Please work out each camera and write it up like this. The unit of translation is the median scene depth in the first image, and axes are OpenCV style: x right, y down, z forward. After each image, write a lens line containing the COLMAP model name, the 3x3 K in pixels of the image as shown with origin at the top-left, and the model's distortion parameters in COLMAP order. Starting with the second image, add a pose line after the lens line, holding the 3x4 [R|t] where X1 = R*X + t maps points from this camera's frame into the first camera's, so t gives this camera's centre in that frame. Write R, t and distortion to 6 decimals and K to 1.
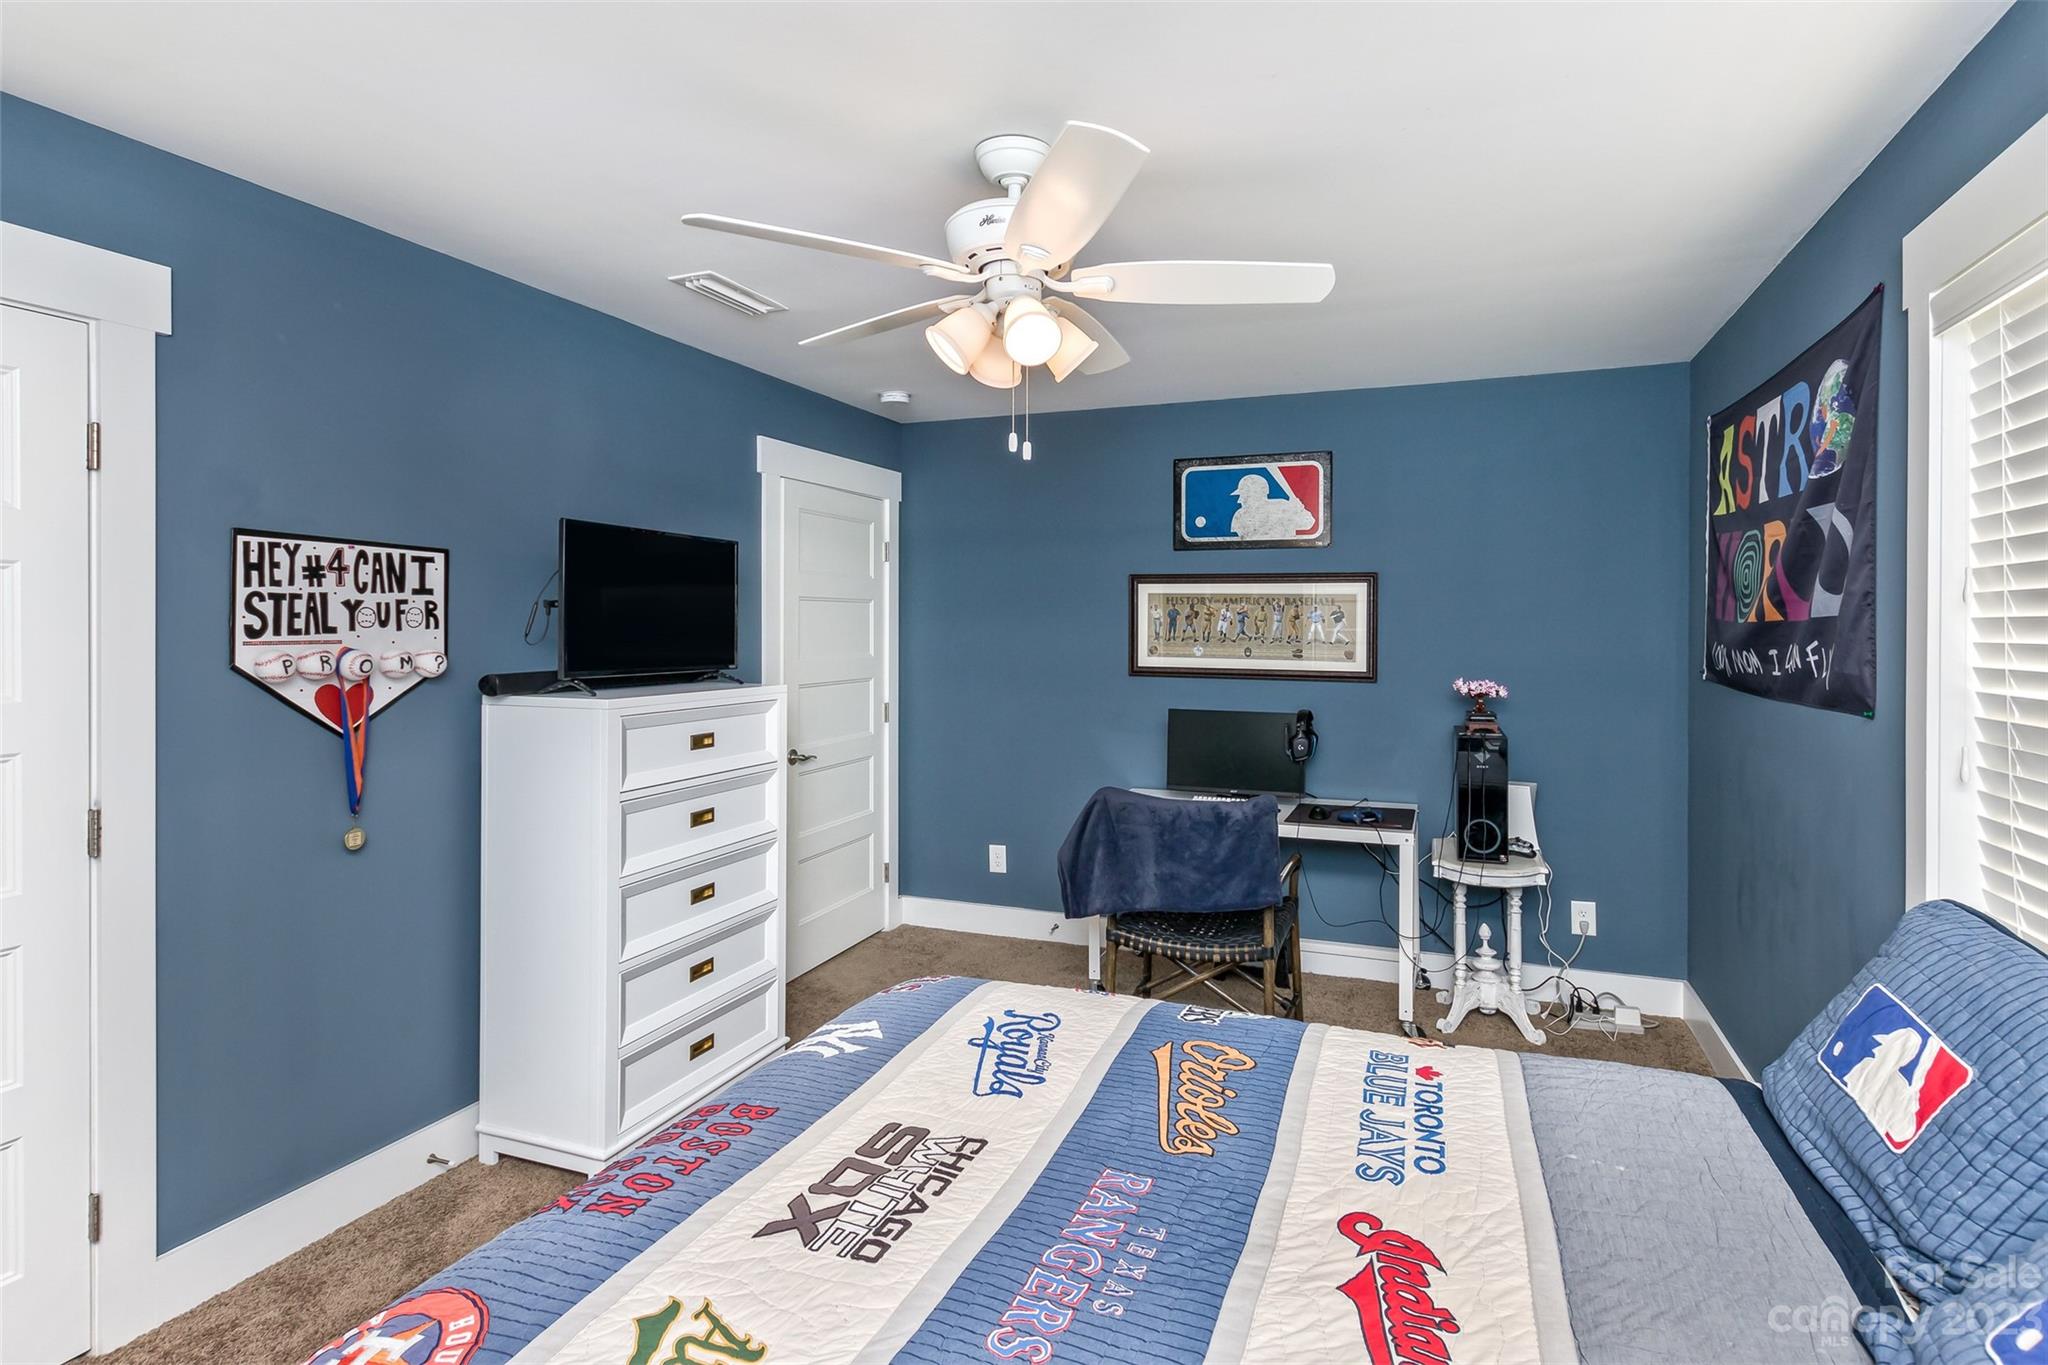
lens RADIAL K [[1022.0, 0, 1028.7], [0, 1022.0, 642.3], [0, 0, 1]] dist [0.001989, 0.000053]
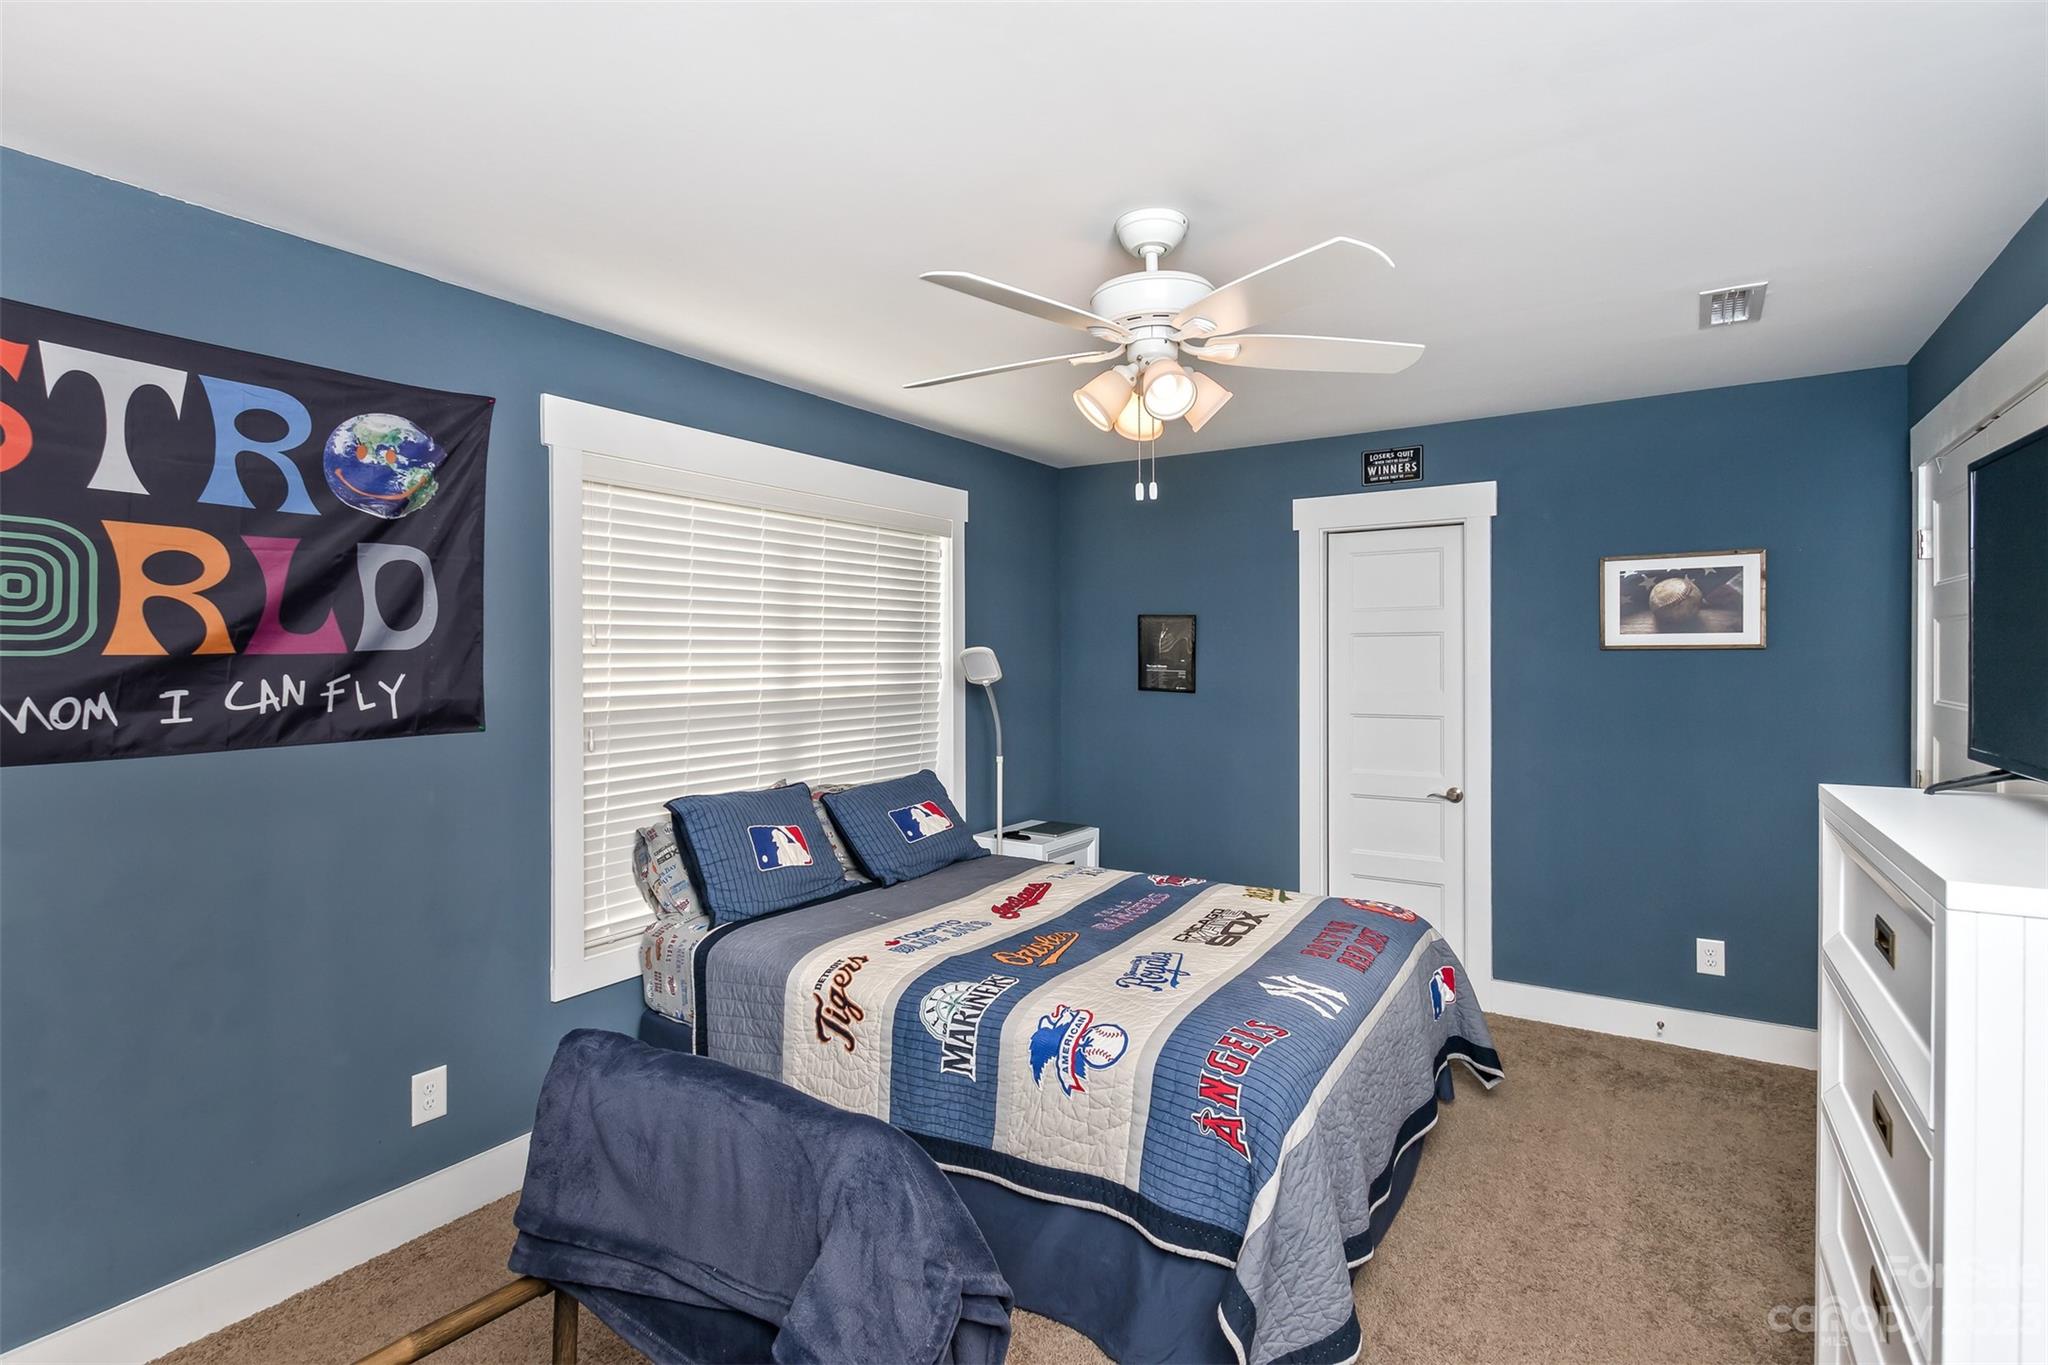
lens RADIAL K [[1022.0, 0, 1028.7], [0, 1022.0, 642.3], [0, 0, 1]] dist [0.001989, 0.000053]
pose [[-0.987116, 0.001084, 0.160001, -0.066053], [0.001942, 0.999985, 0.005204, -0.046793], [-0.159993, 0.005447, -0.987103, 2.360162]]
